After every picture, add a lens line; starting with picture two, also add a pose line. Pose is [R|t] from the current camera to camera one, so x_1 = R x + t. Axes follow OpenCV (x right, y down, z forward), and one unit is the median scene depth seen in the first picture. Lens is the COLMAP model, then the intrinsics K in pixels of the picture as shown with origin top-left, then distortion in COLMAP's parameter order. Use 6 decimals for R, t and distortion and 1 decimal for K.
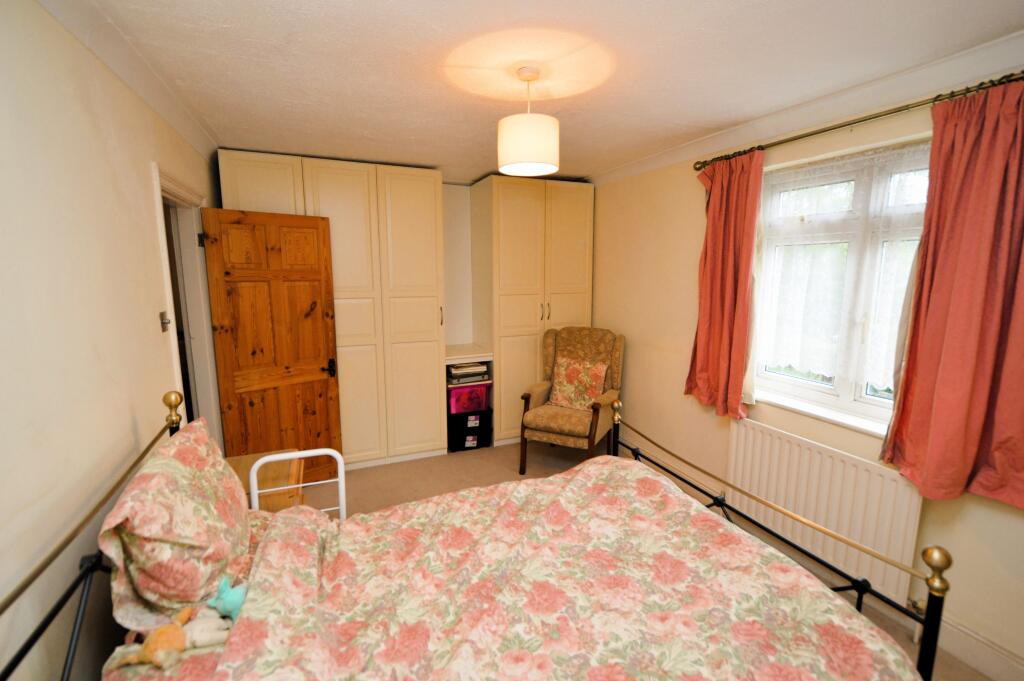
lens RADIAL K [[446.3, 0, 515.4], [0, 446.3, 336.8], [0, 0, 1]] dist [-0.001351, -0.000220]
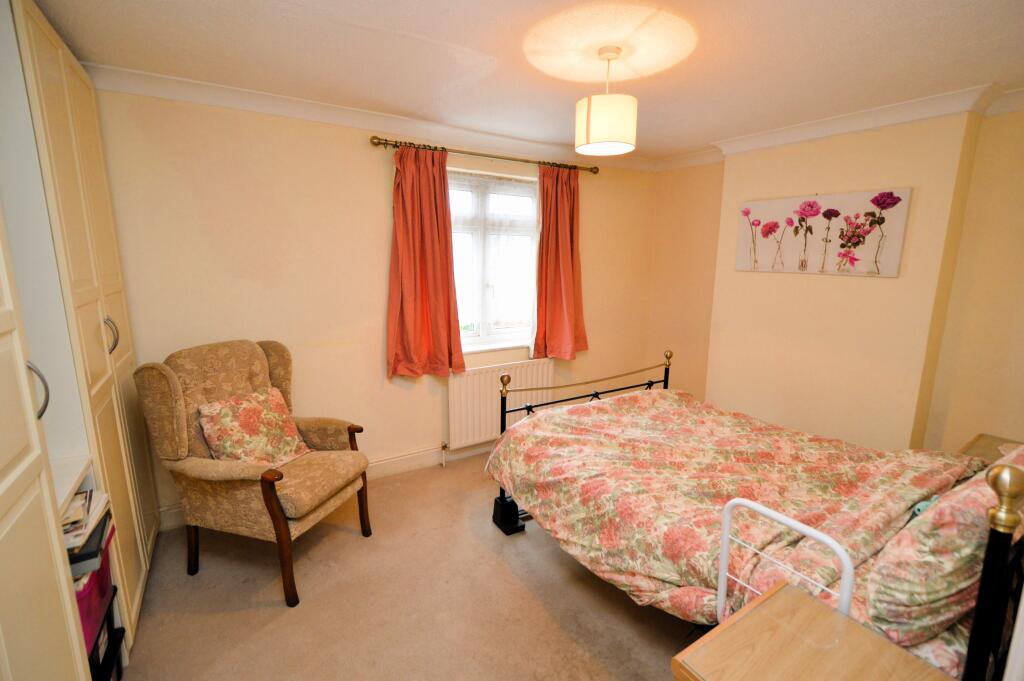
lens RADIAL K [[446.3, 0, 515.2], [0, 446.3, 341.1], [0, 0, 1]] dist [-0.001351, -0.000220]
pose [[-0.149712, -0.184343, 0.971393, -1.033492], [0.143061, 0.968088, 0.205765, -0.194434], [-0.978325, 0.169774, -0.118562, 1.430123]]
